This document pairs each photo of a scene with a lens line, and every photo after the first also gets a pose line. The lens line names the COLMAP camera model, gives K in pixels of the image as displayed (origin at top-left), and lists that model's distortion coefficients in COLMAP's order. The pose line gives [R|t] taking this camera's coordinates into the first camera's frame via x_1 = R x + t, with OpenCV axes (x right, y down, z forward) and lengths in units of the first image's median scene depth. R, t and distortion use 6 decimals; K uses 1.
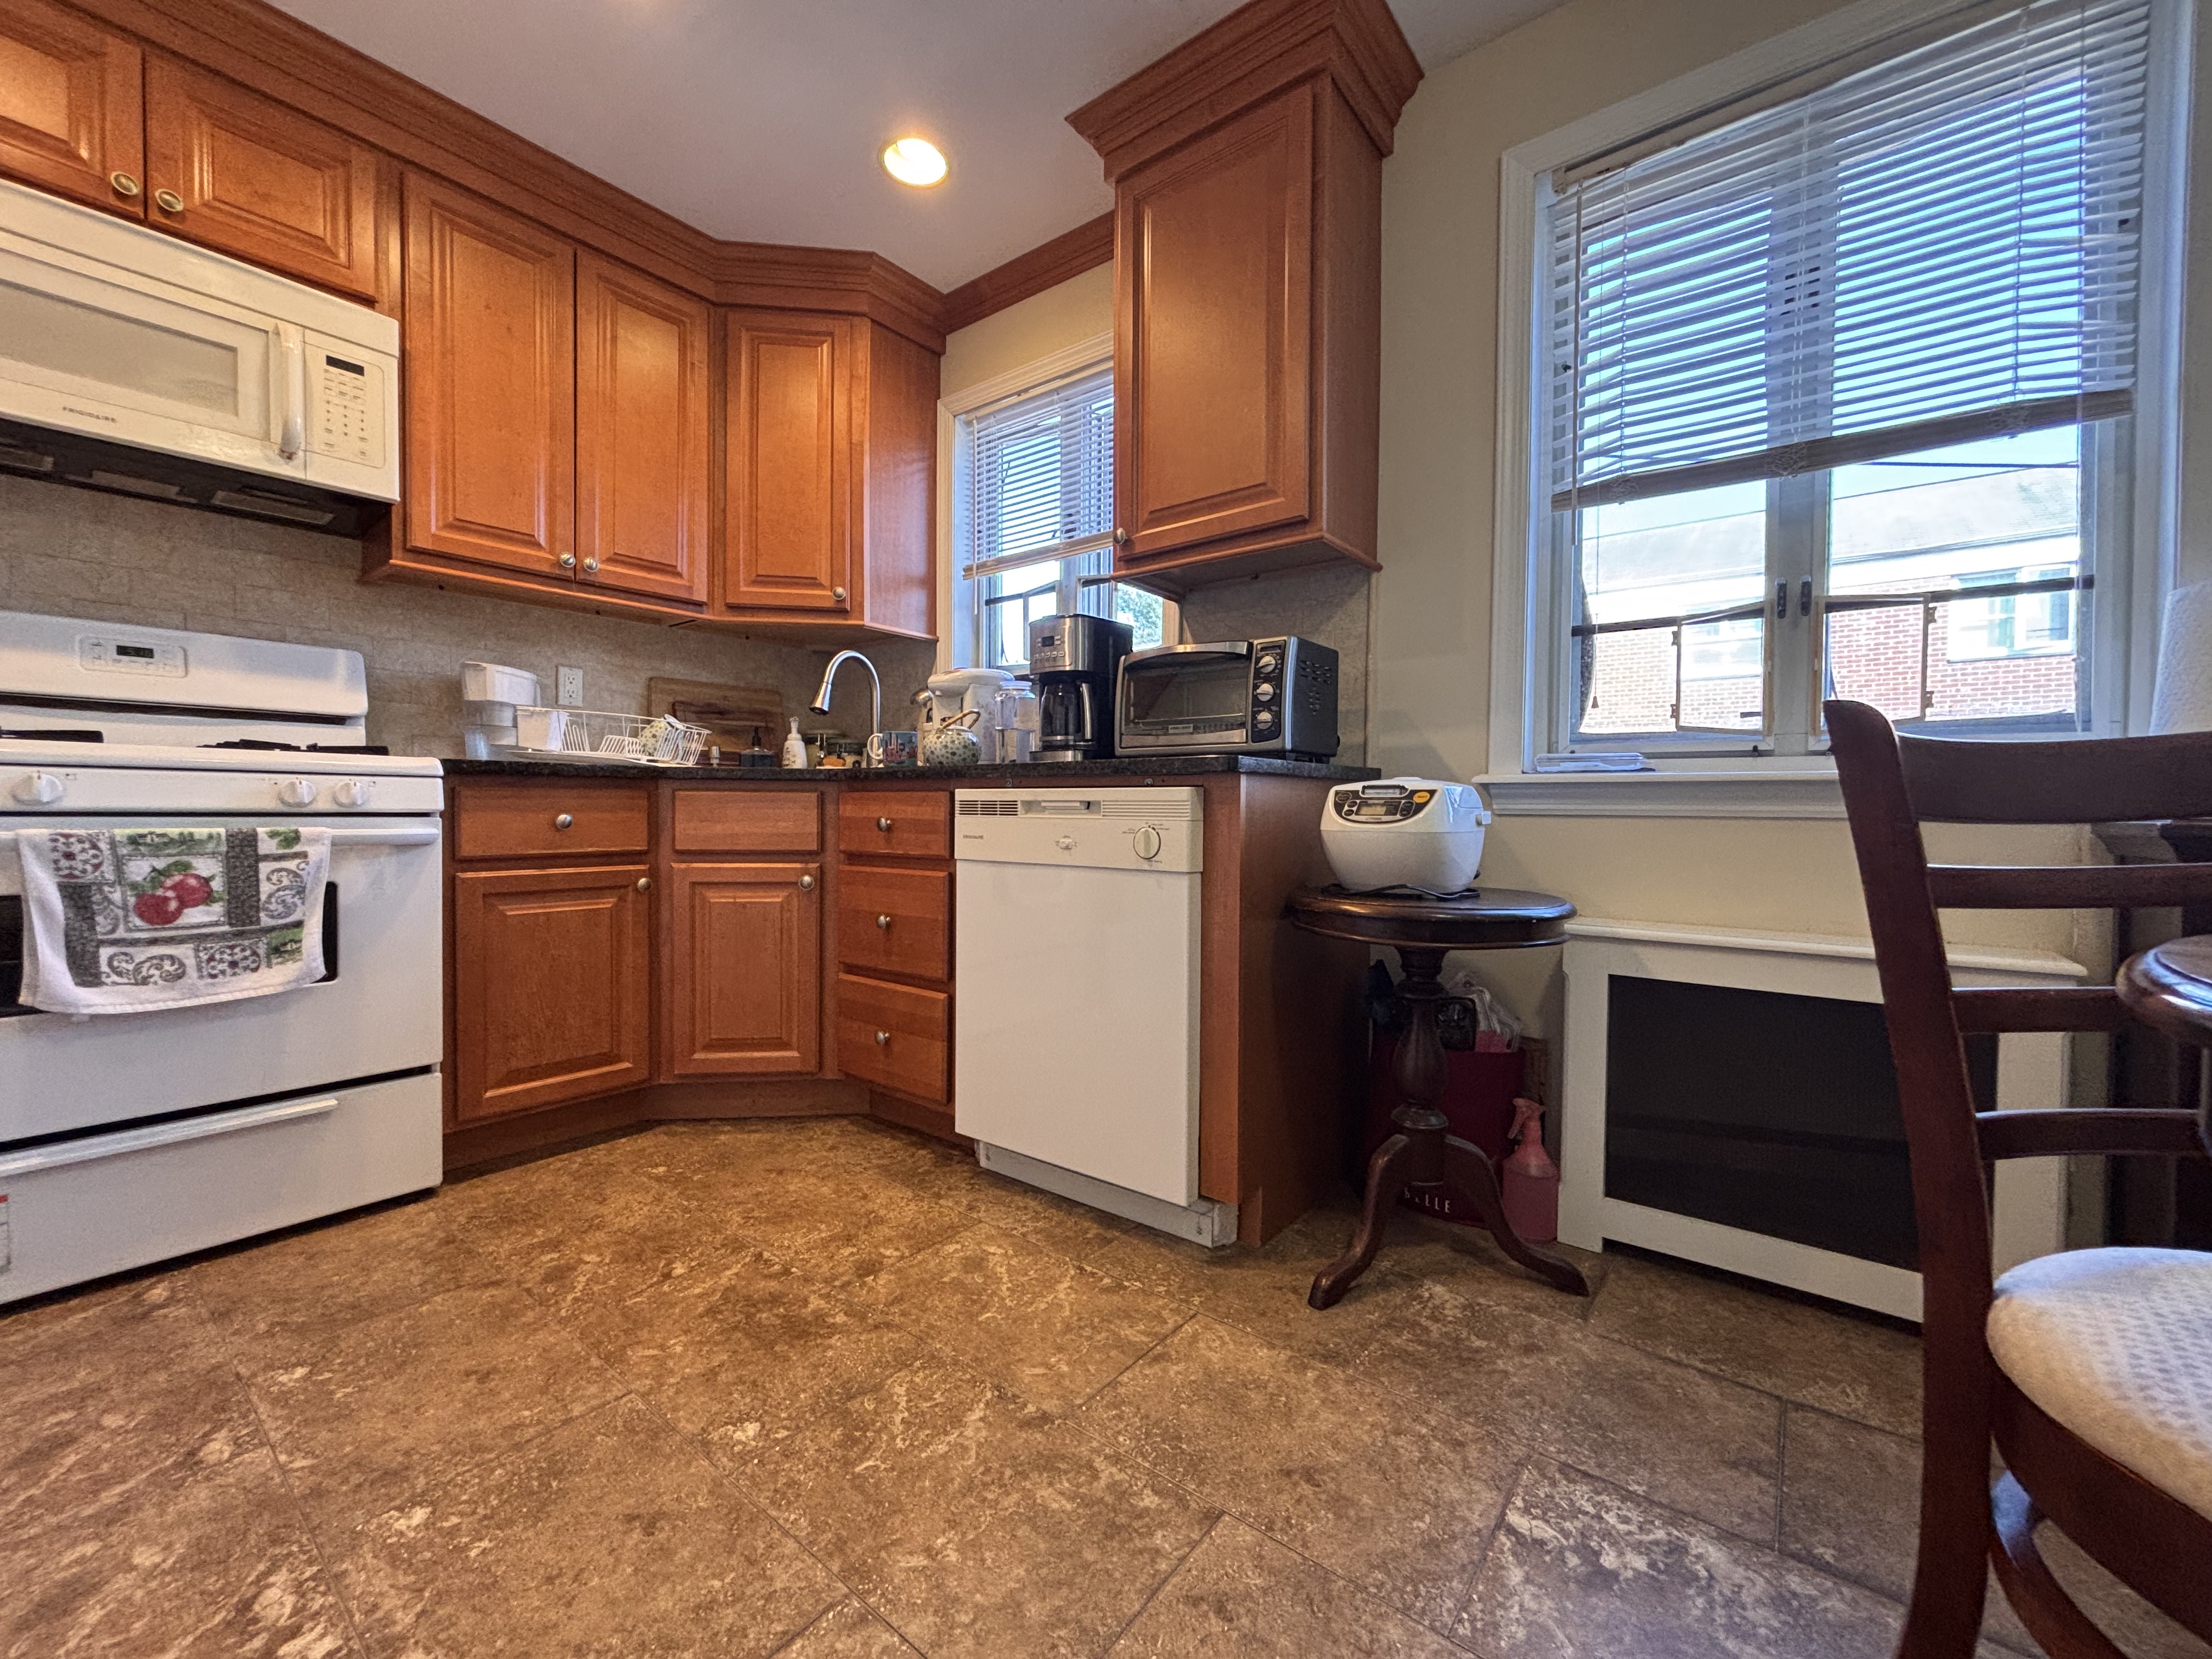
lens RADIAL K [[898.3, 0, 1111.3], [0, 898.3, 827.0], [0, 0, 1]] dist [0.000996, -0.000489]
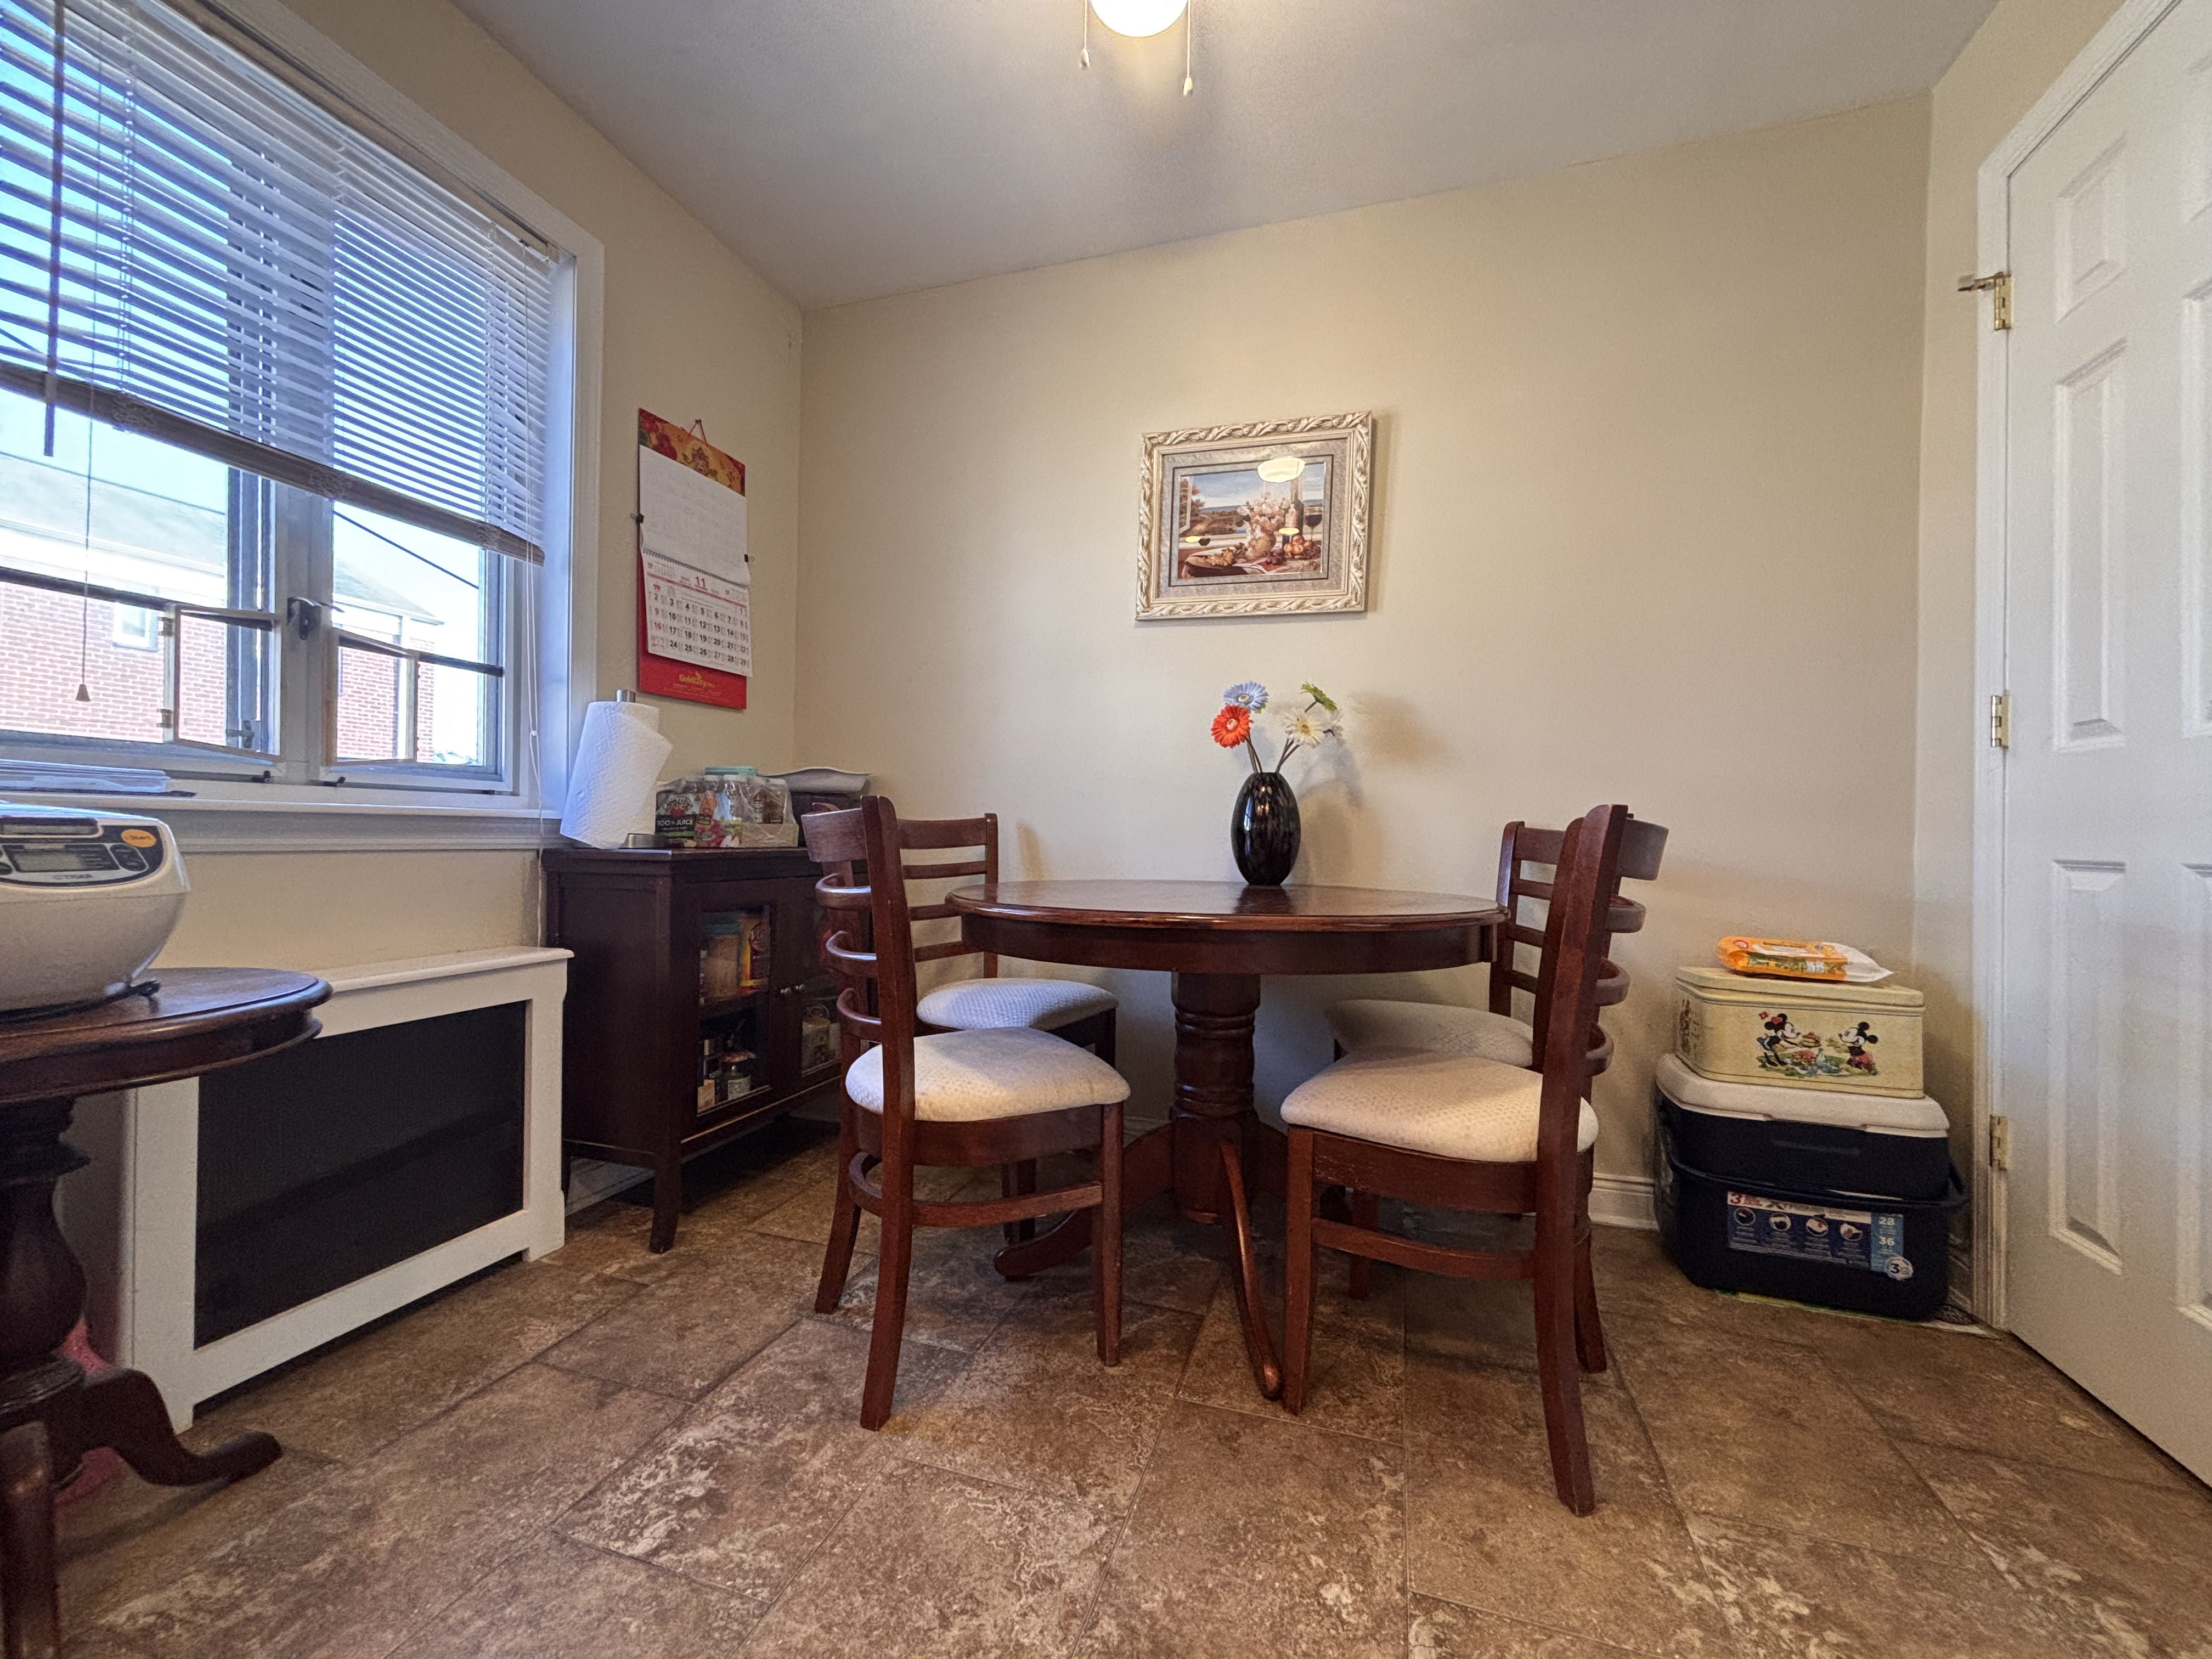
lens RADIAL K [[898.3, 0, 1106.3], [0, 898.3, 834.4], [0, 0, 1]] dist [0.000996, -0.000489]
pose [[-0.363928, -0.018884, 0.931236, -0.440023], [-0.006586, 0.999822, 0.017702, -0.049169], [-0.931404, 0.000309, -0.363988, 0.549992]]
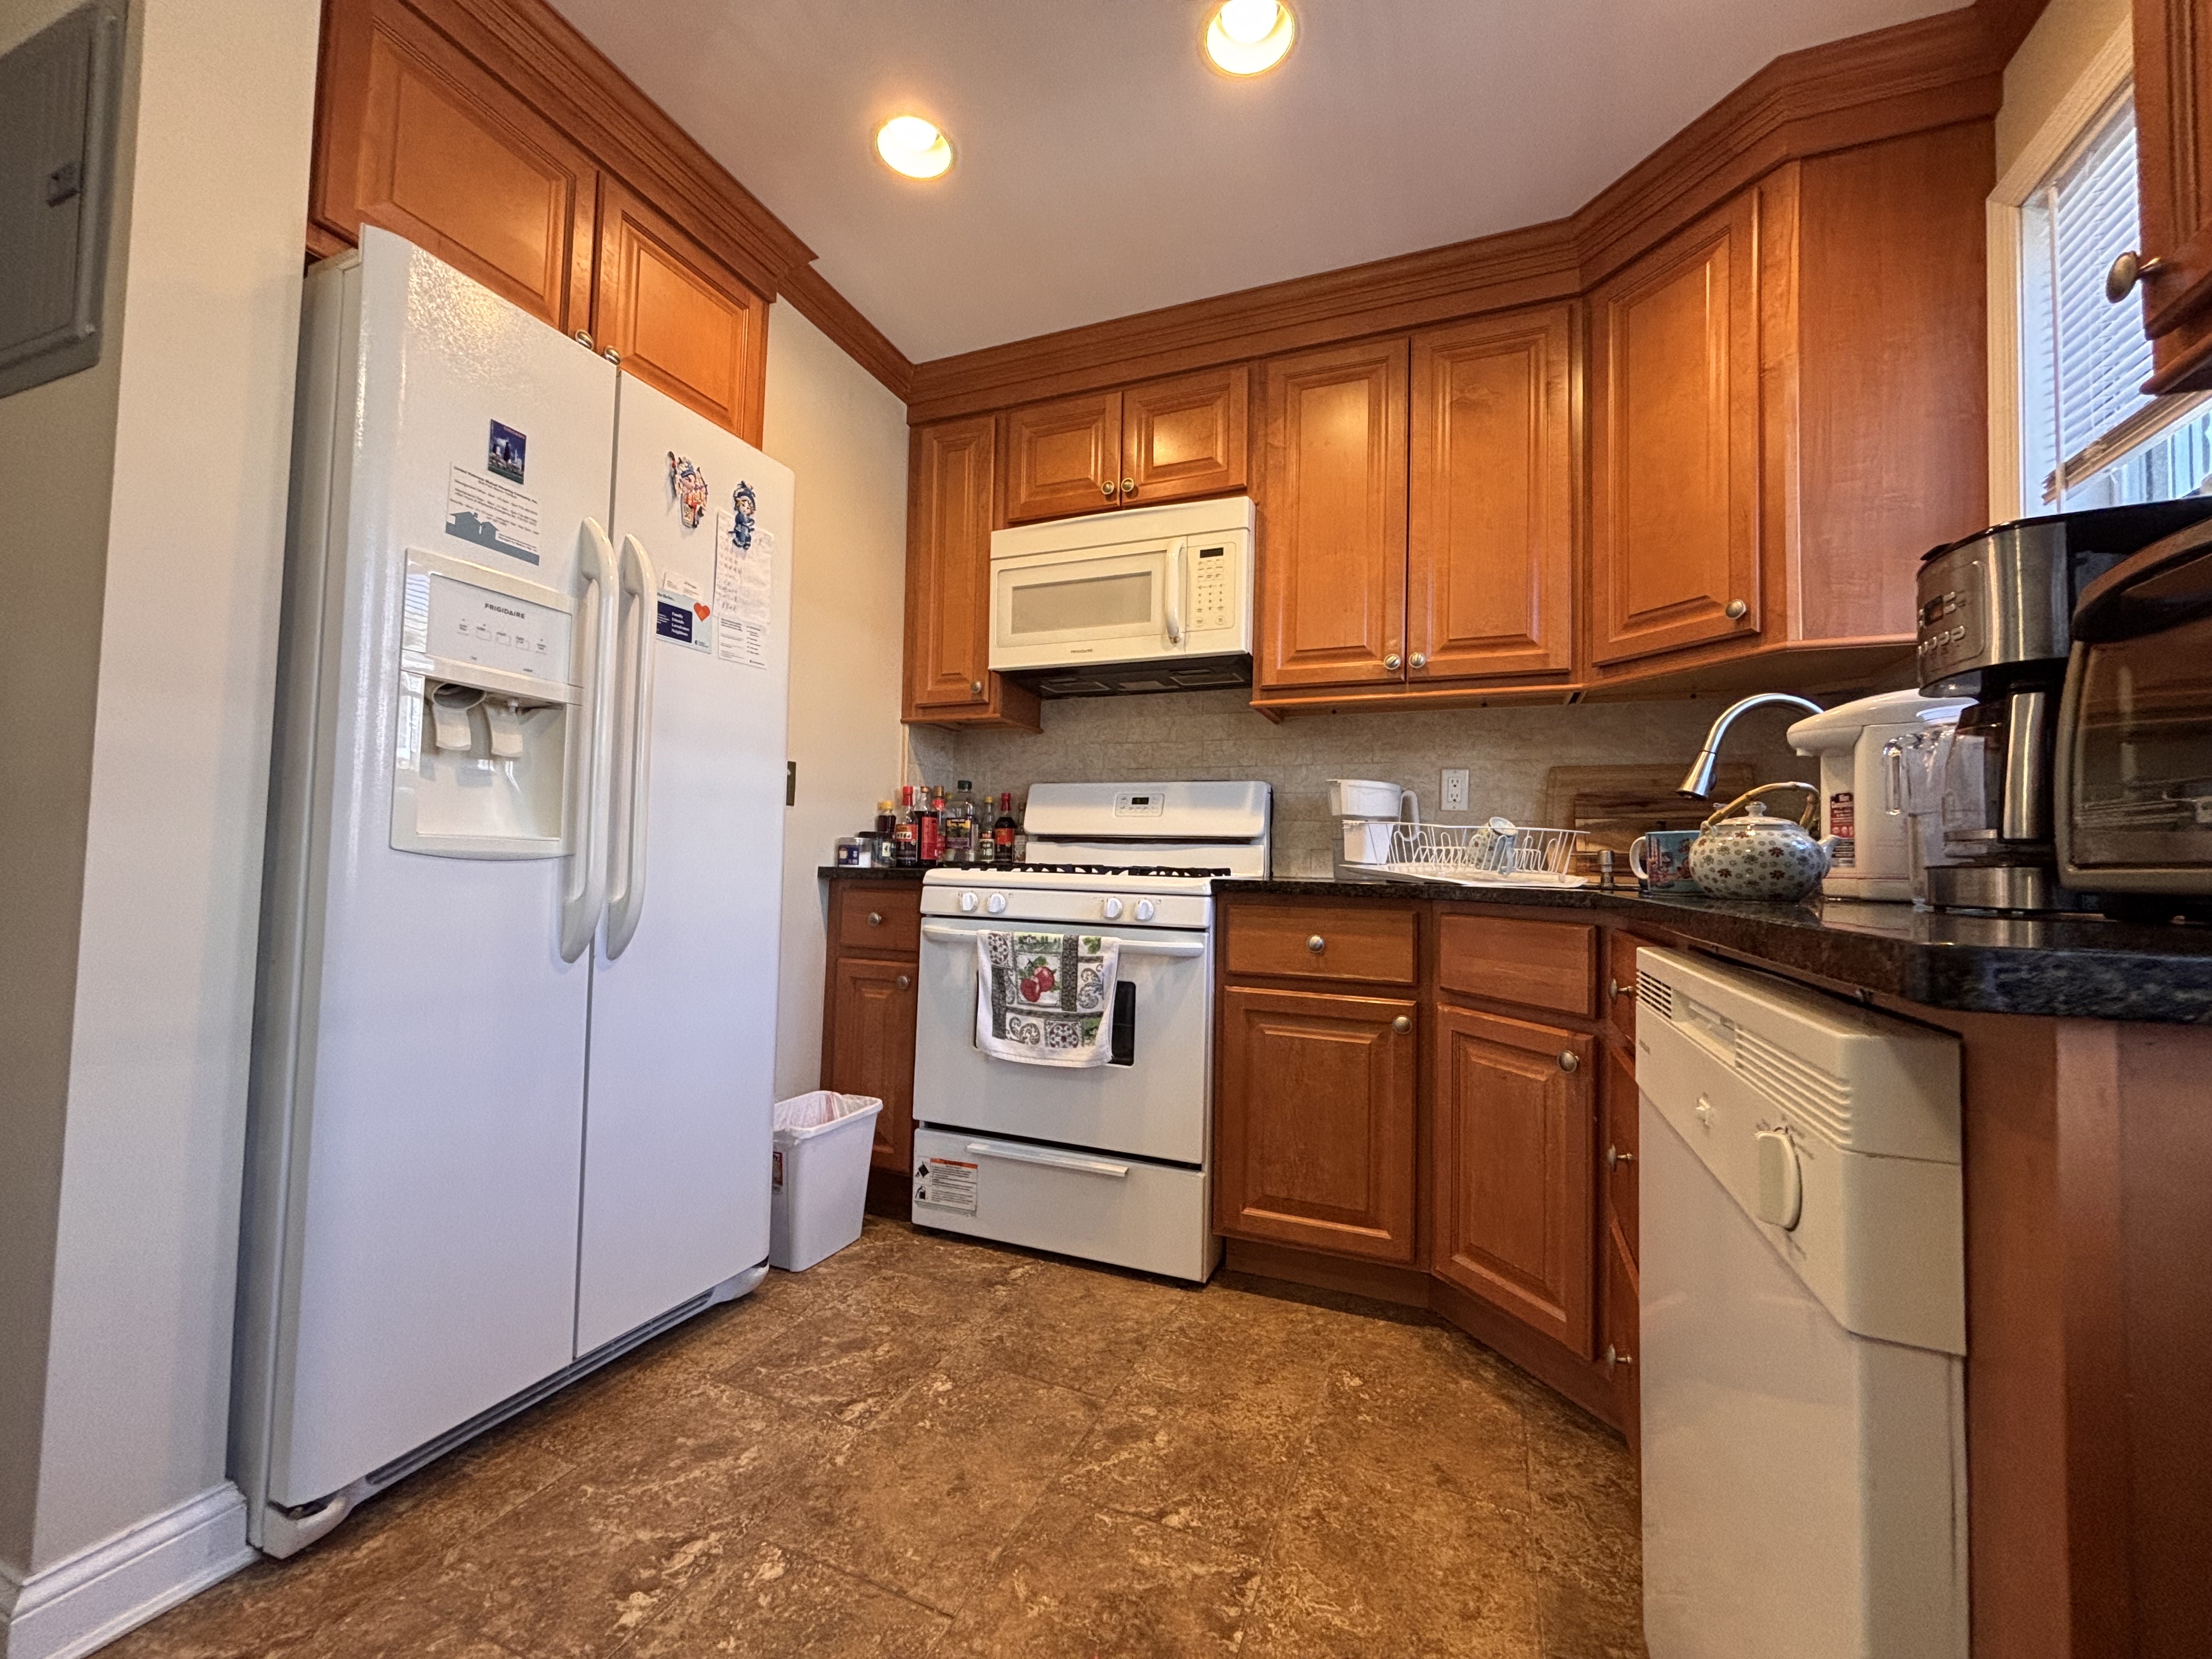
lens RADIAL K [[898.3, 0, 1120.5], [0, 898.3, 827.2], [0, 0, 1]] dist [0.000996, -0.000489]
pose [[0.270566, -0.045279, -0.961636, 0.285966], [-0.044243, 0.997253, -0.059404, -0.072736], [0.961684, 0.058618, 0.267819, 0.634517]]
